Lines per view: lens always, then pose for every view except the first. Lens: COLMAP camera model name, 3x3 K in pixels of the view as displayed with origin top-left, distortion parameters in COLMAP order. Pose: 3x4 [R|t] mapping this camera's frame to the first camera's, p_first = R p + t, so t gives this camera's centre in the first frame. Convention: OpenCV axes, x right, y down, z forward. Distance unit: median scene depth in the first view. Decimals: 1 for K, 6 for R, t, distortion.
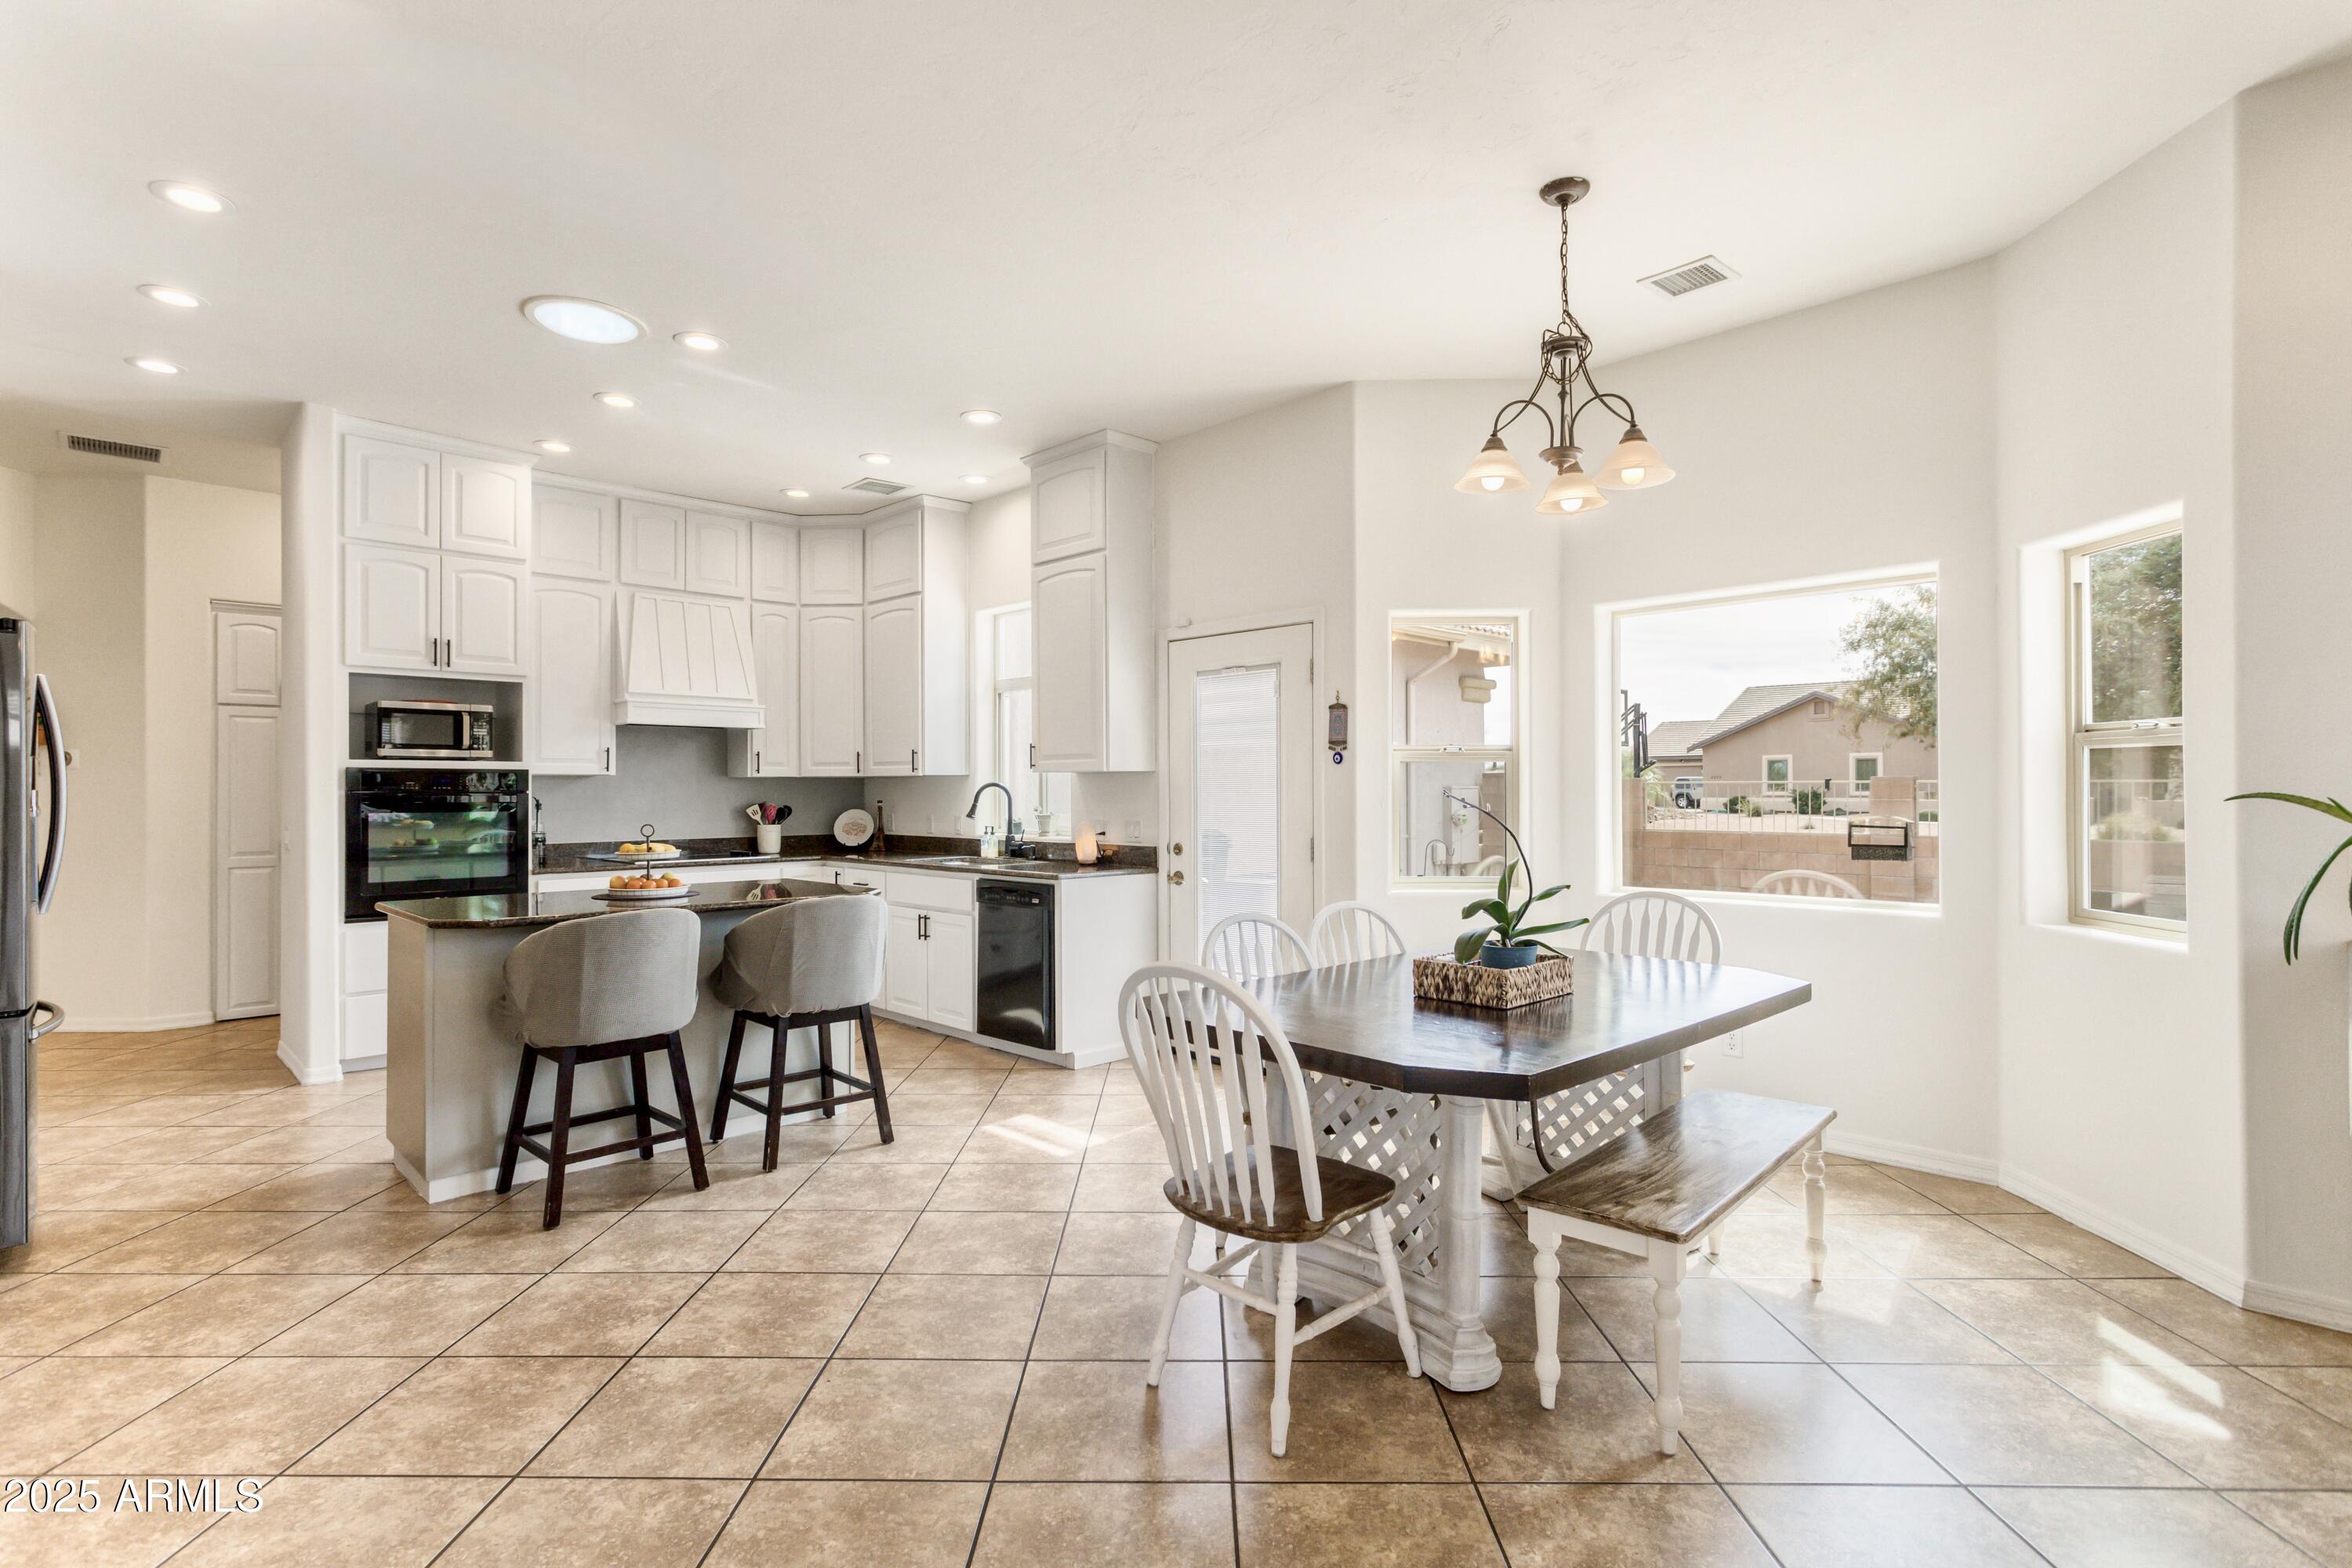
lens RADIAL K [[1130.1, 0, 1176.0], [0, 1130.1, 784.0], [0, 0, 1]] dist [0.001971, 0.001315]
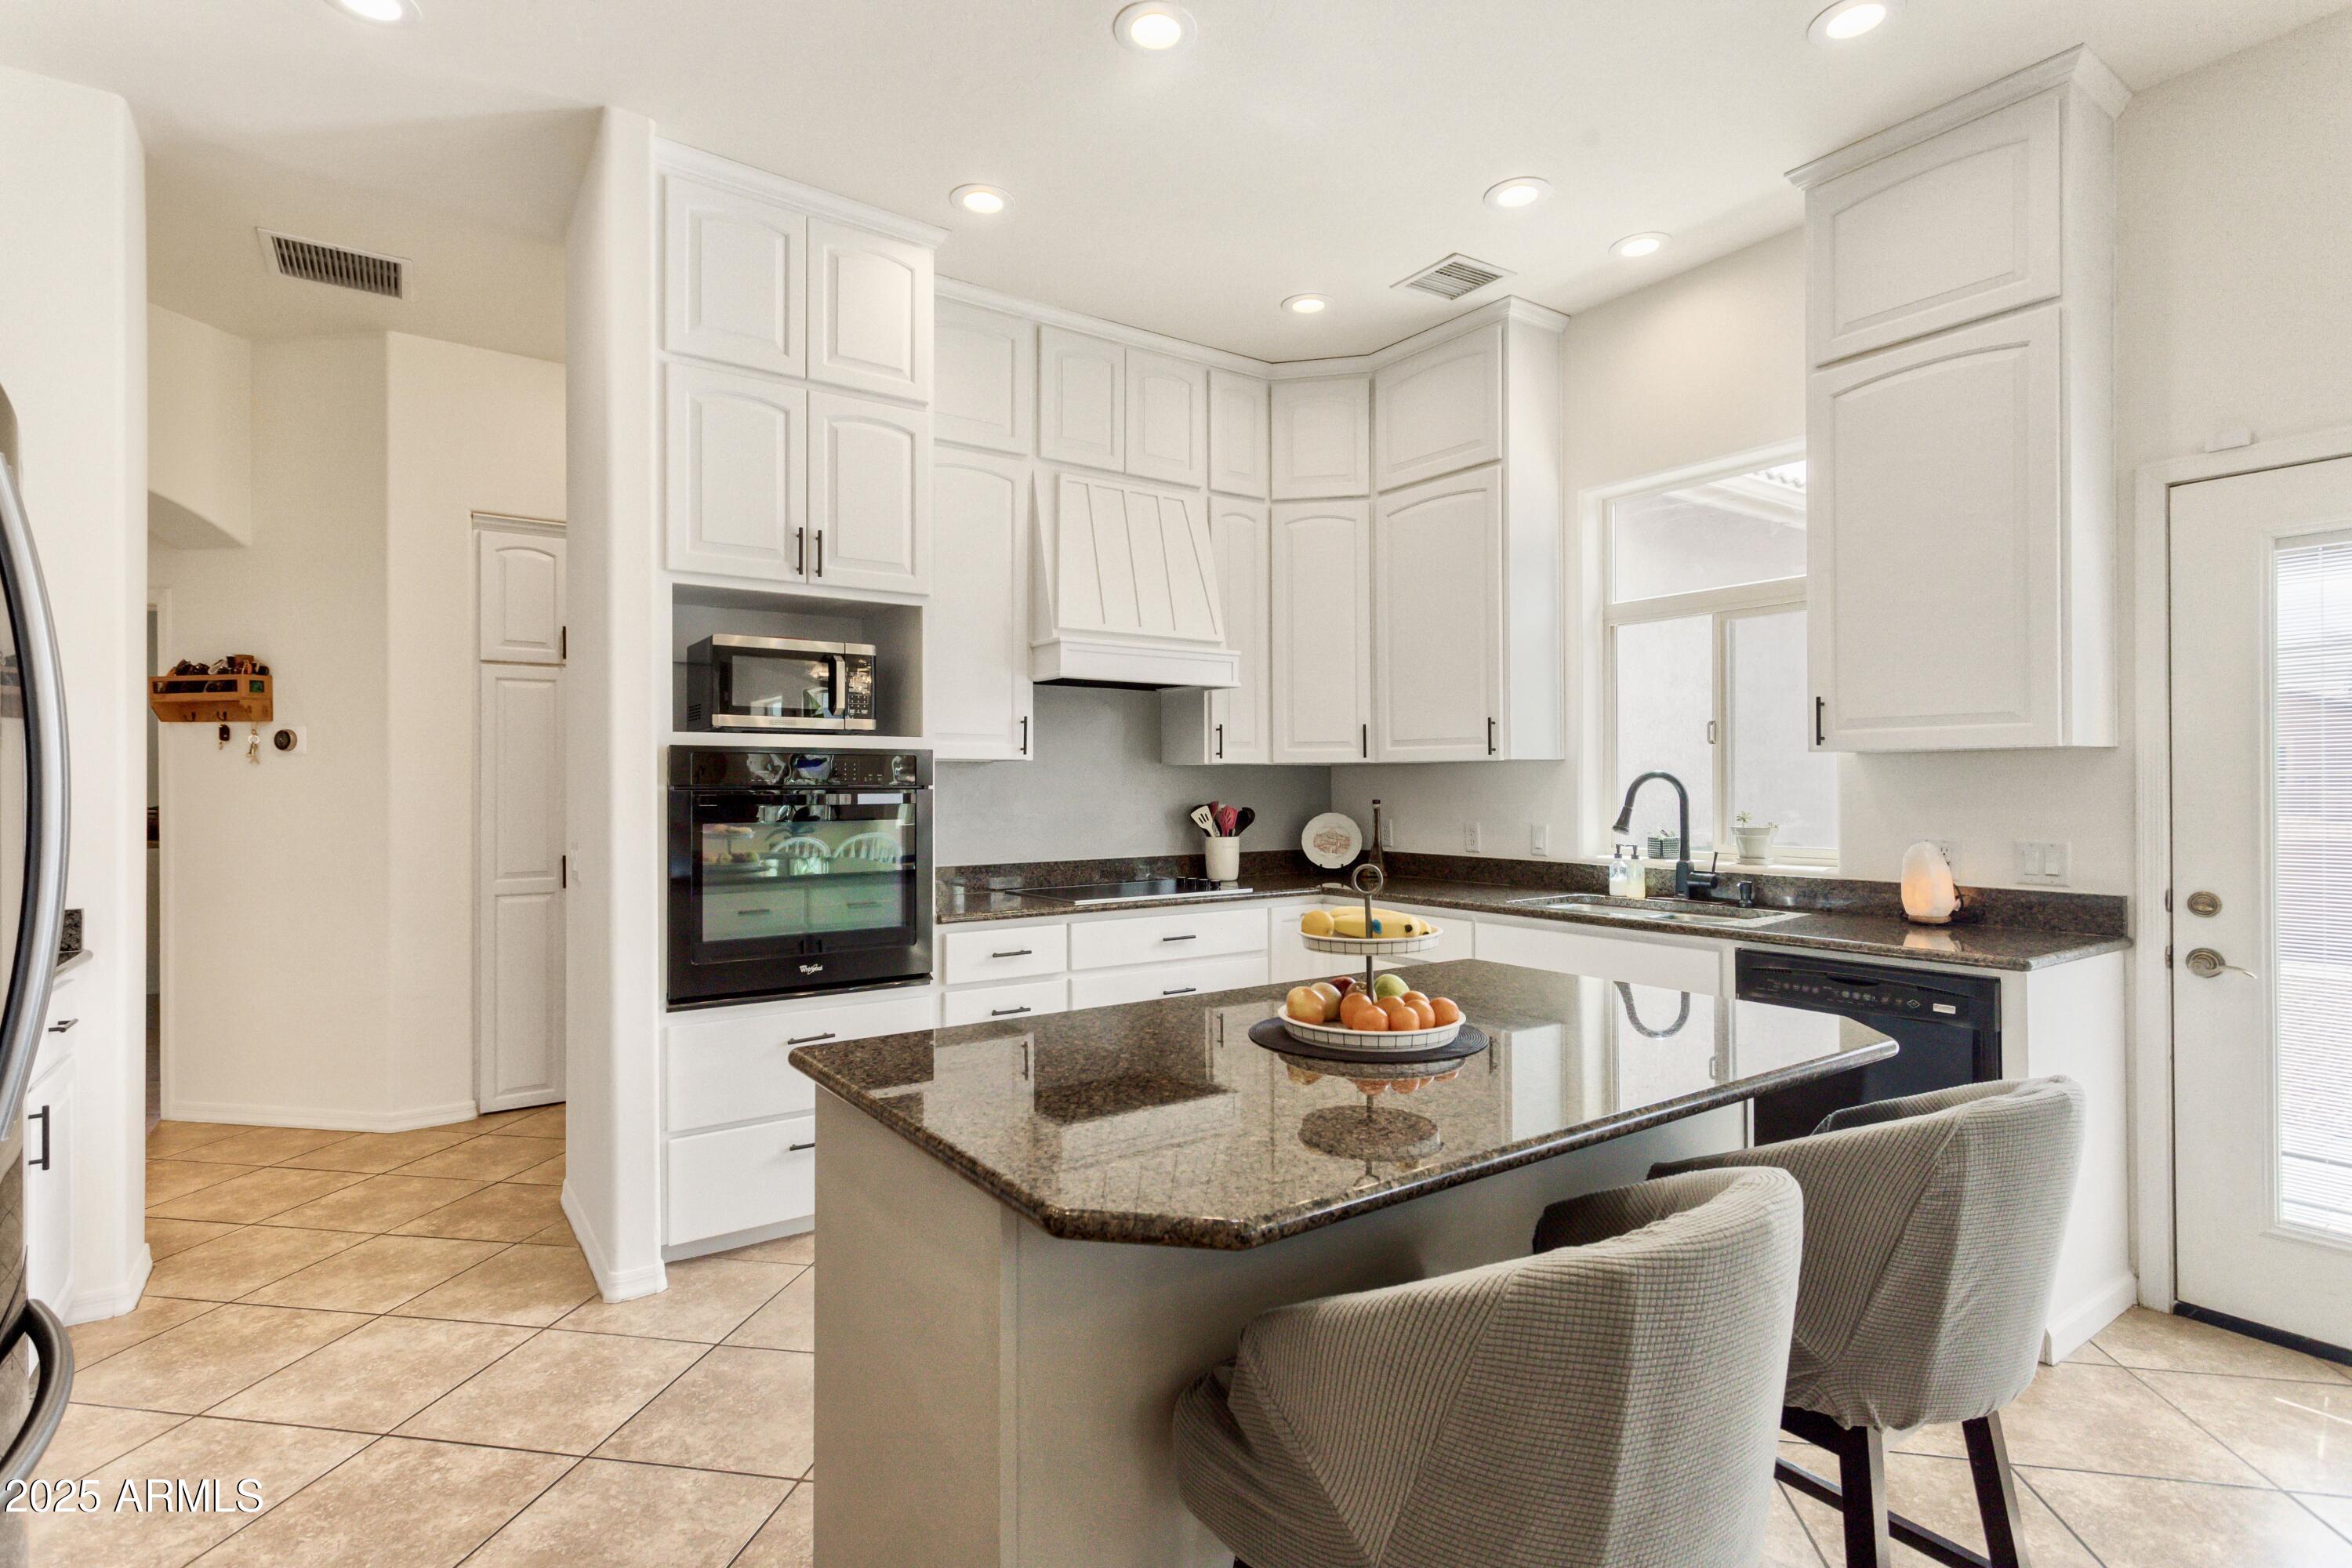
lens RADIAL K [[1130.1, 0, 1176.0], [0, 1130.1, 784.0], [0, 0, 1]] dist [0.001971, 0.001315]
pose [[0.987061, 0.000657, -0.160347, -0.332023], [0.000089, 0.999989, 0.004647, 0.002712], [0.160348, -0.004602, 0.987050, 0.405541]]
